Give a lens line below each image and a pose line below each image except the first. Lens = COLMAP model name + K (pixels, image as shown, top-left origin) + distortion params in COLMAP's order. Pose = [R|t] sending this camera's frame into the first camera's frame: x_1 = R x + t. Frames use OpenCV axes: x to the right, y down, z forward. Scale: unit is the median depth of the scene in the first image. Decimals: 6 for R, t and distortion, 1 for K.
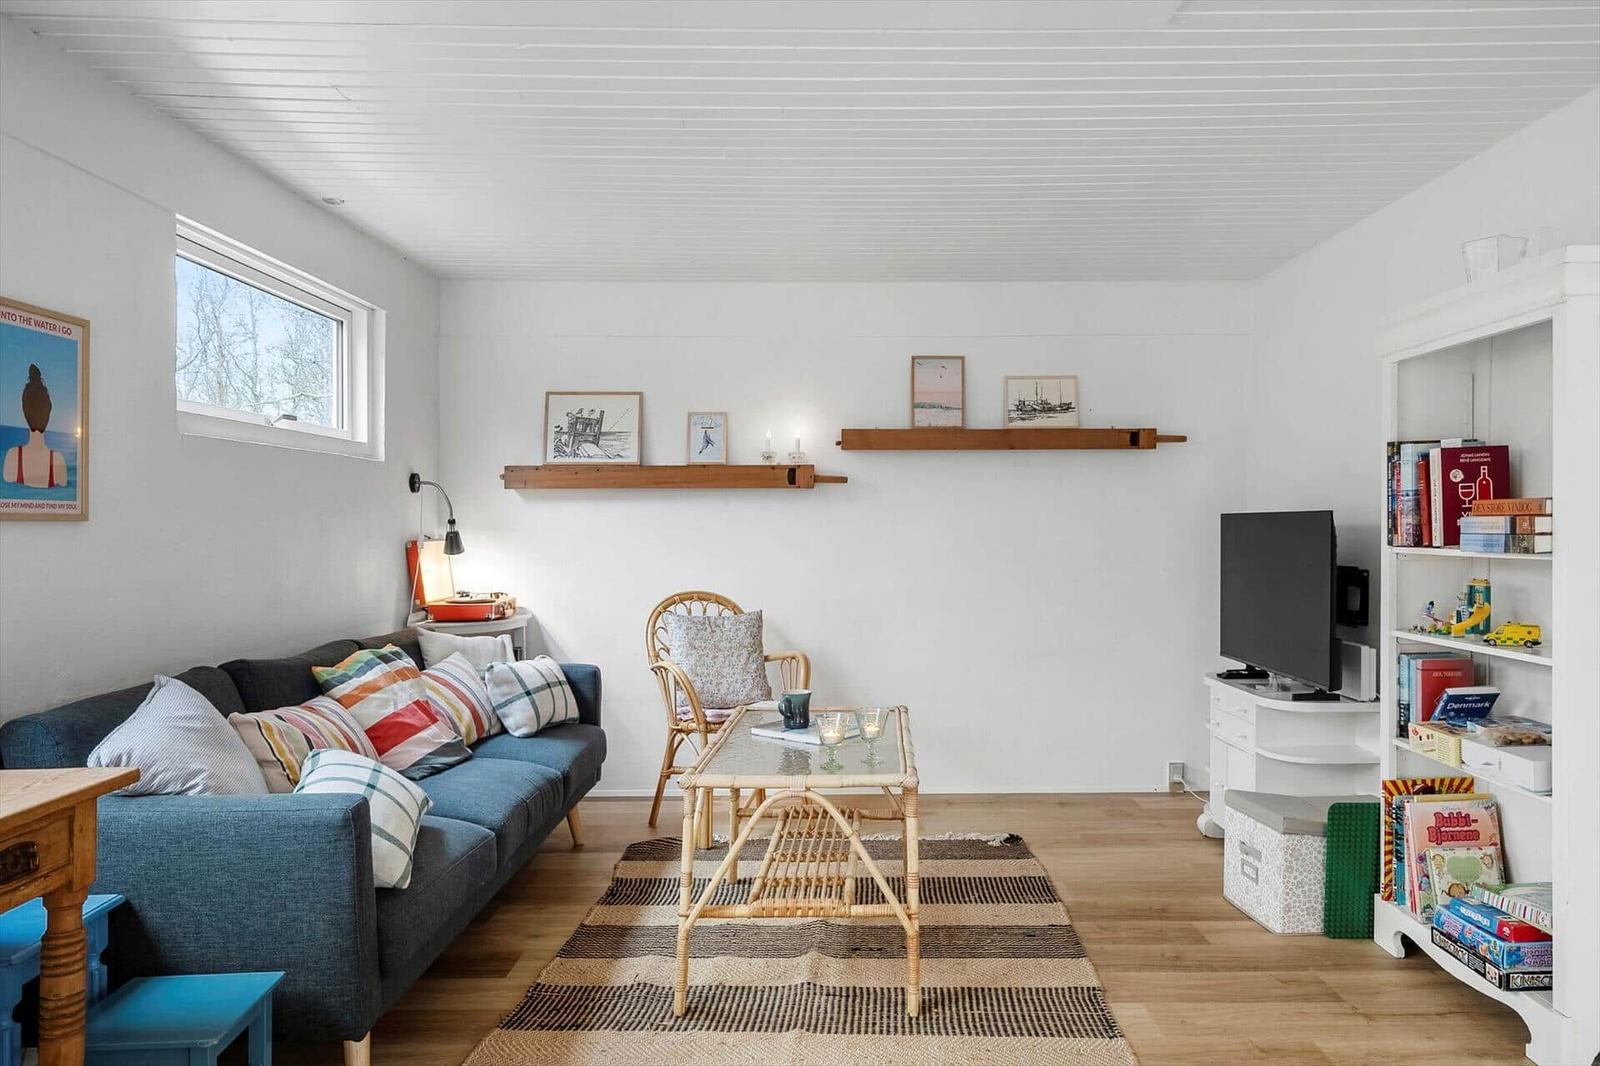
lens RADIAL K [[1756.6, 0, 649.9], [0, 1756.6, 496.8], [0, 0, 1]] dist [0.088825, -0.015553]
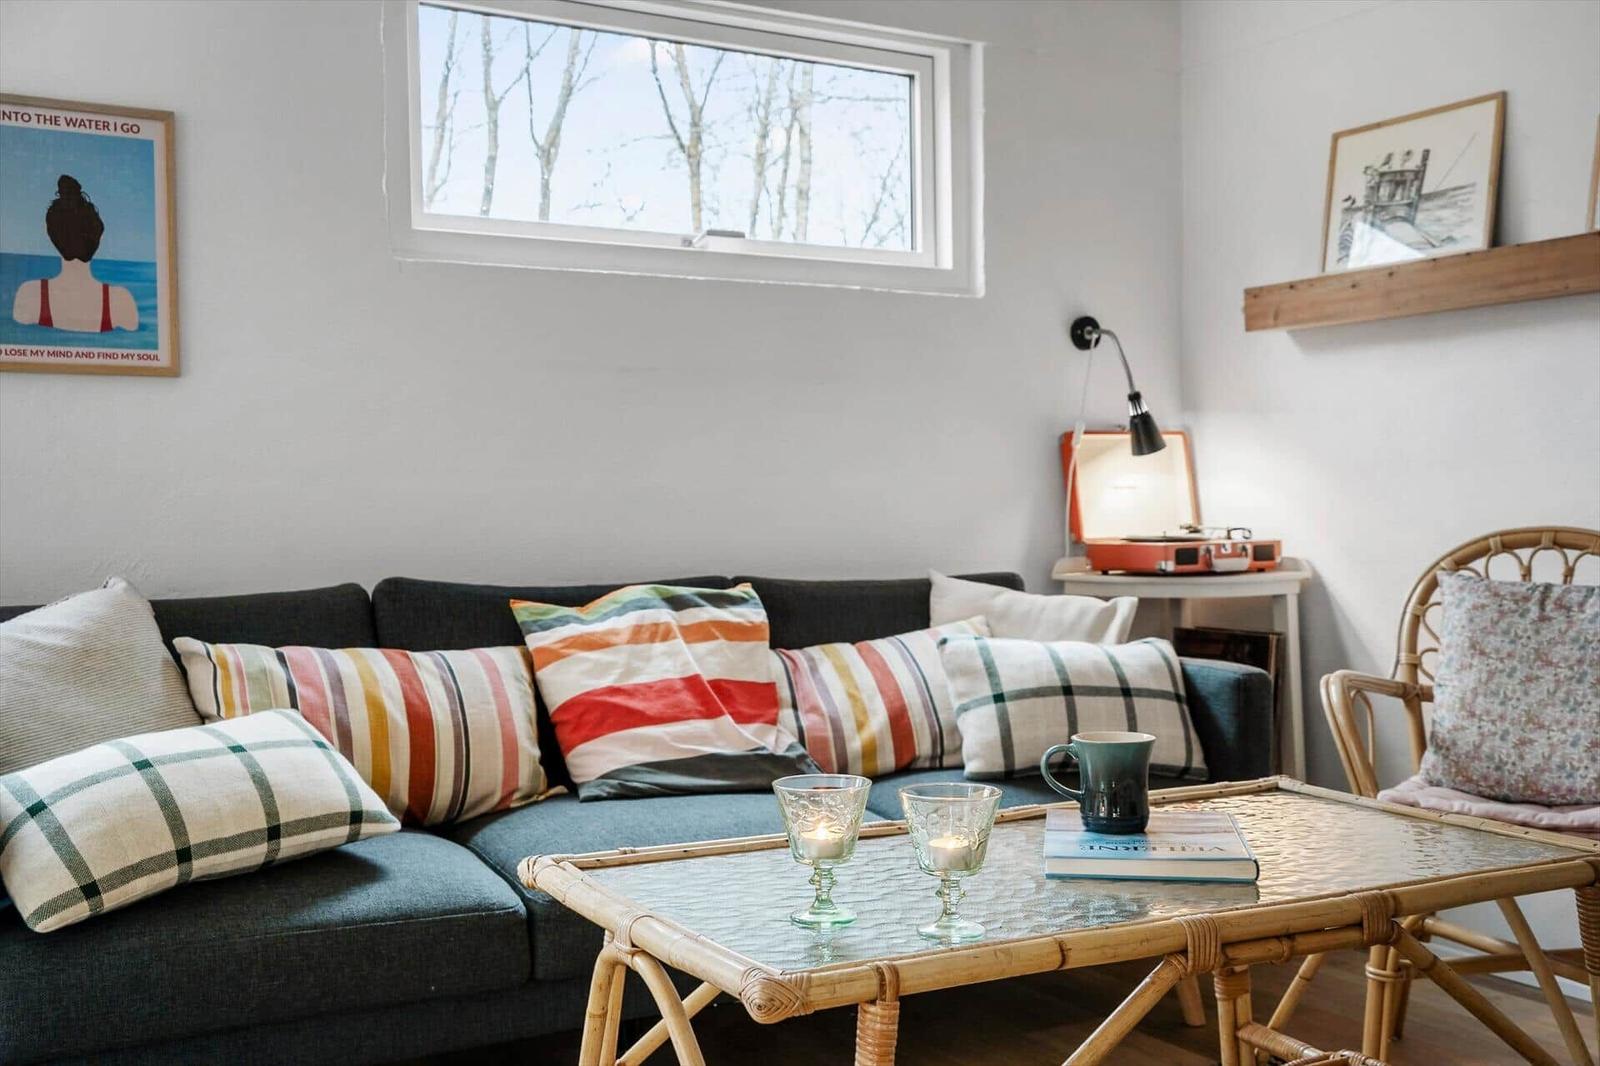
lens RADIAL K [[1756.6, 0, 649.9], [0, 1756.6, 496.8], [0, 0, 1]] dist [0.088825, -0.015553]
pose [[0.429845, -0.005337, -0.902887, 0.382751], [-0.003102, 0.999968, -0.007388, 0.059026], [0.902897, 0.005977, 0.429815, 0.717688]]
